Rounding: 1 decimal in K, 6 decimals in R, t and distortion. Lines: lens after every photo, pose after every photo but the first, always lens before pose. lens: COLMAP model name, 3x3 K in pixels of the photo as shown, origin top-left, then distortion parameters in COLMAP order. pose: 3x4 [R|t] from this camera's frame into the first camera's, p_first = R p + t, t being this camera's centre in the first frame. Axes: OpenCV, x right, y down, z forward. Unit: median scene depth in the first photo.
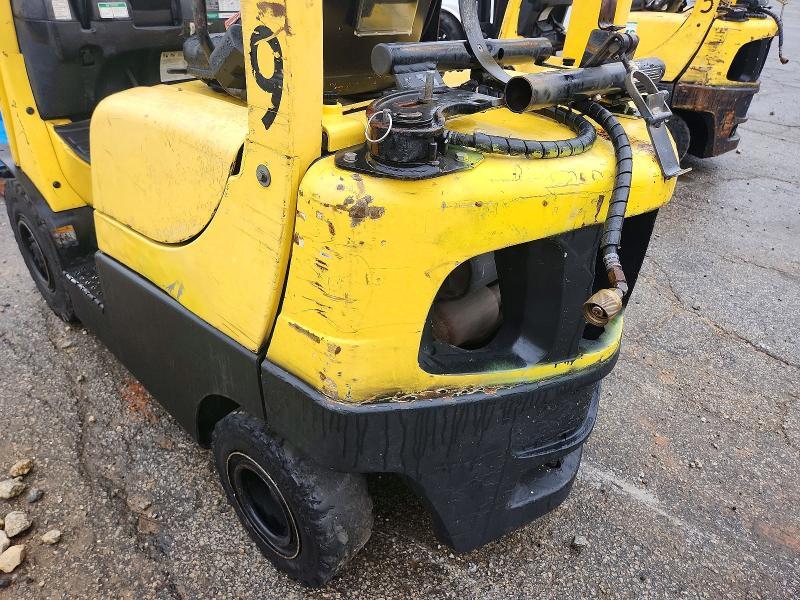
lens RADIAL K [[525.9, 0, 397.0], [0, 525.9, 303.0], [0, 0, 1]] dist [0.011205, 0.001135]
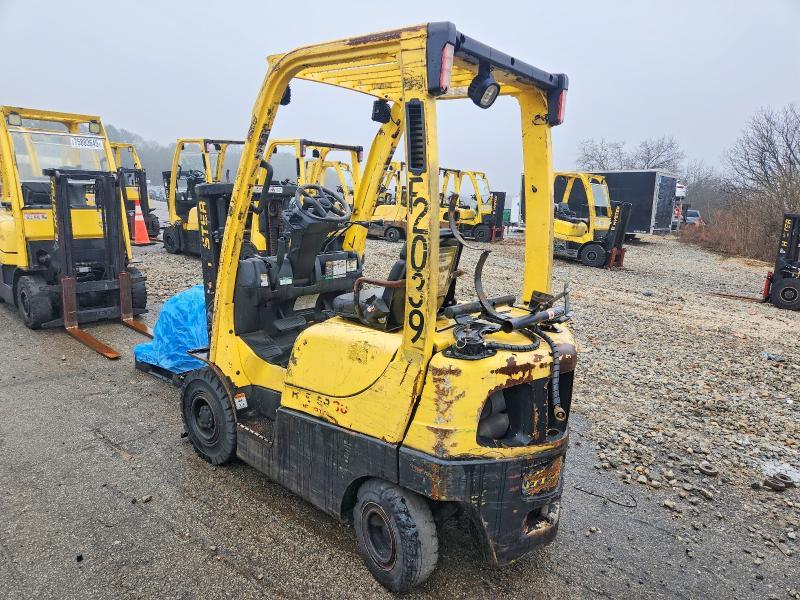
lens RADIAL K [[550.1, 0, 399.4], [0, 550.1, 302.0], [0, 0, 1]] dist [0.004116, 0.000570]
pose [[0.998629, -0.033669, 0.040085, -0.339930], [0.045106, 0.942037, -0.332463, 0.306458], [-0.026568, 0.333815, 0.942264, -1.318383]]
